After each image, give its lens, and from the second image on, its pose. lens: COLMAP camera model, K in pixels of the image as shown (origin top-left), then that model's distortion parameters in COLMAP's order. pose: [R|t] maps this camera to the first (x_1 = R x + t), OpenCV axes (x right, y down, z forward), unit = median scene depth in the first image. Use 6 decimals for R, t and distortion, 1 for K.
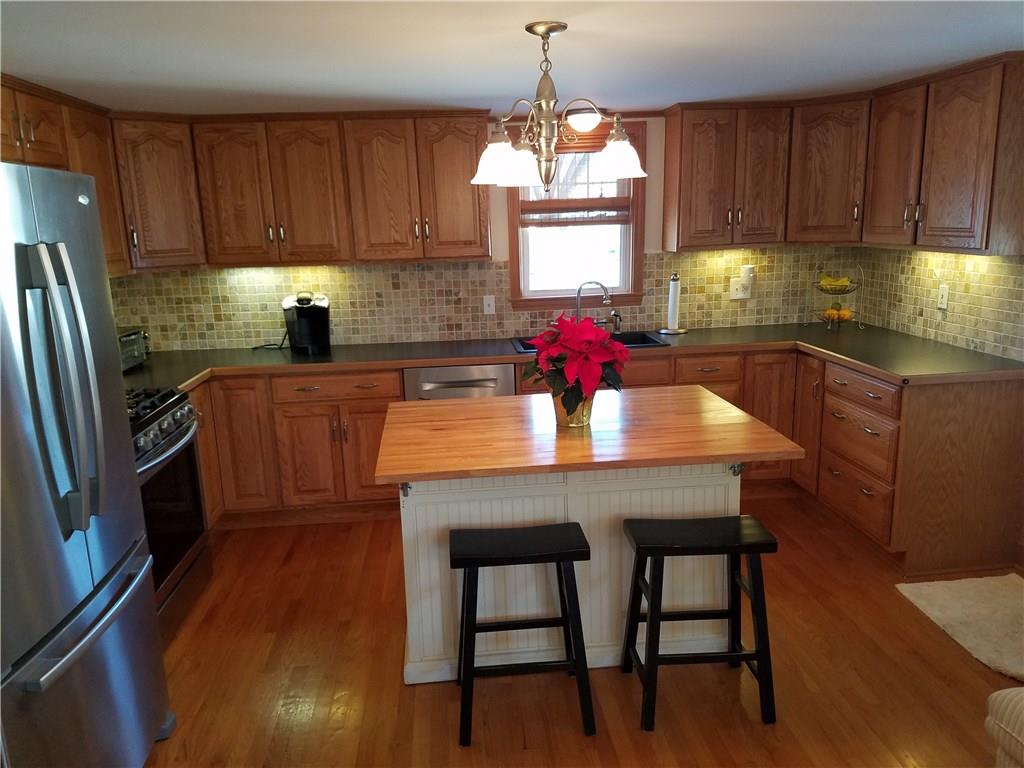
lens RADIAL K [[822.7, 0, 511.4], [0, 822.7, 402.2], [0, 0, 1]] dist [0.258636, -0.515582]
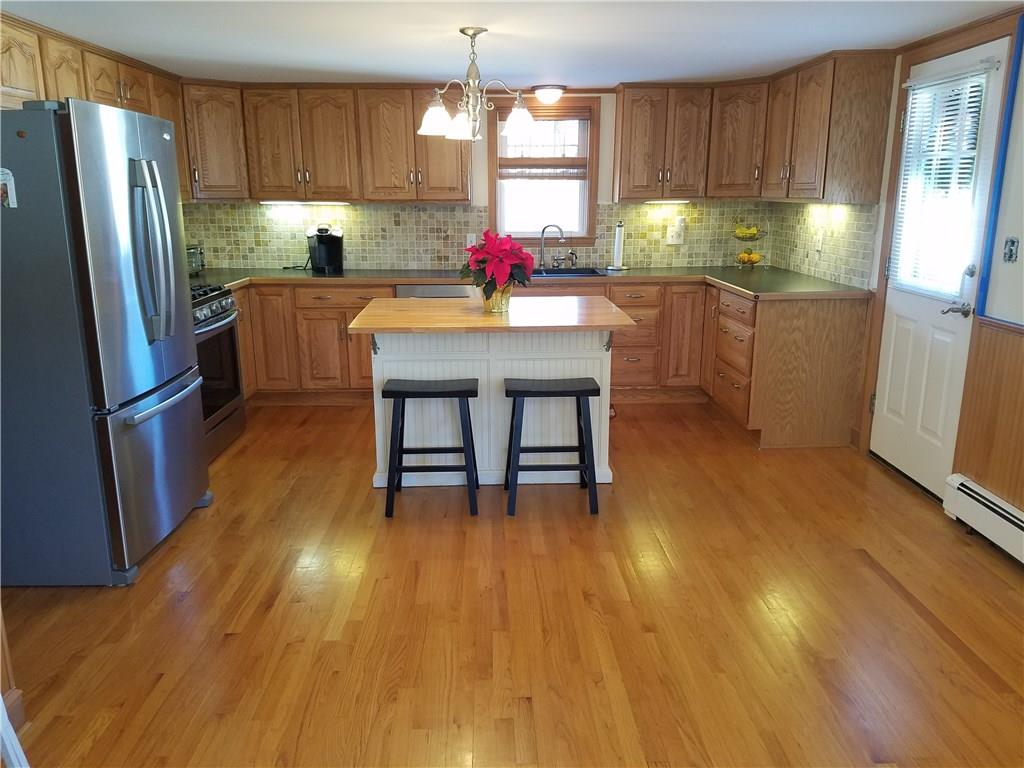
lens RADIAL K [[828.3, 0, 512.0], [0, 828.3, 384.0], [0, 0, 1]] dist [0.330517, -0.756338]
pose [[0.997688, 0.042162, -0.053310, 0.121280], [-0.041777, 0.999092, 0.008319, 0.091983], [0.053613, -0.006073, 0.998543, -0.284187]]
